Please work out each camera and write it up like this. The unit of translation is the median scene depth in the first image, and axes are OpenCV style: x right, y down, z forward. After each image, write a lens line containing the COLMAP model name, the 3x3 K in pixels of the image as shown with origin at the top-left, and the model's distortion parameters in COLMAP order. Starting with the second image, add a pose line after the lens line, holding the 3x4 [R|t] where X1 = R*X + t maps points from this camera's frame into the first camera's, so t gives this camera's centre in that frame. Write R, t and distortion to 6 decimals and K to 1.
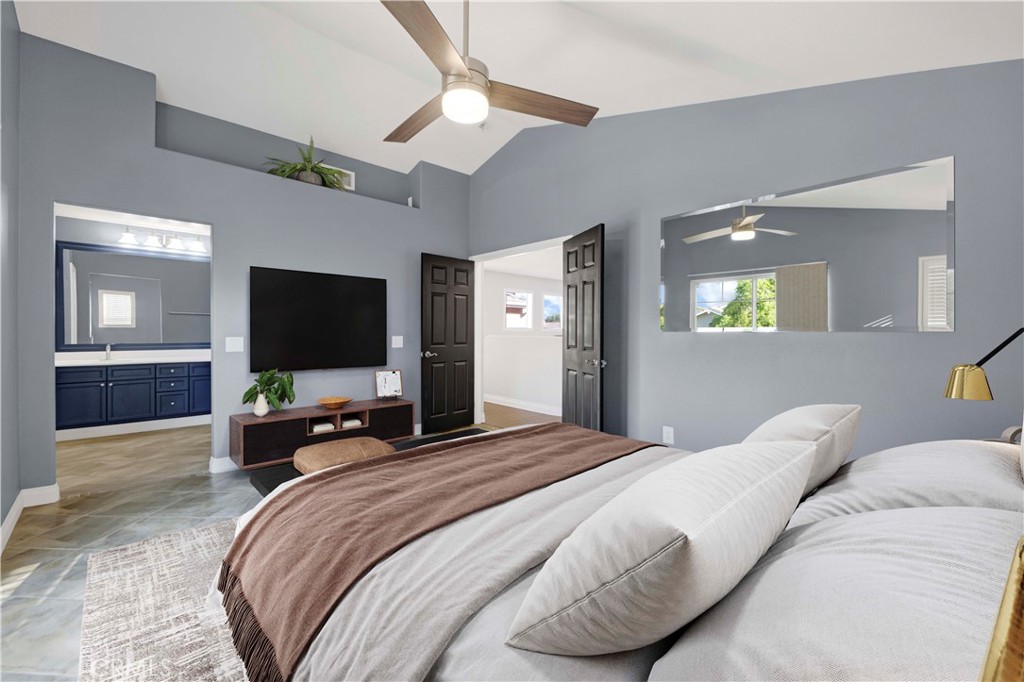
lens RADIAL K [[411.5, 0, 511.5], [0, 411.5, 336.3], [0, 0, 1]] dist [0.000041, 0.000000]
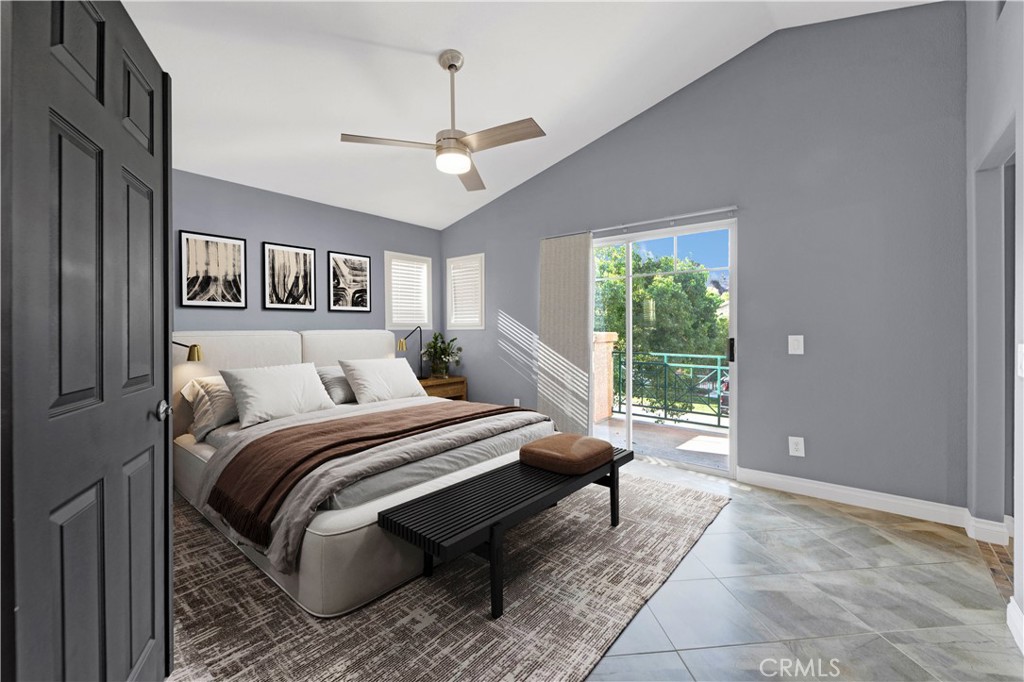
lens RADIAL K [[411.5, 0, 513.2], [0, 411.5, 334.2], [0, 0, 1]] dist [0.000041, 0.000000]
pose [[-0.991666, 0.001626, -0.128821, -0.090298], [-0.000140, 0.999906, 0.013699, -0.020117], [0.128831, 0.013603, -0.991573, 1.763877]]
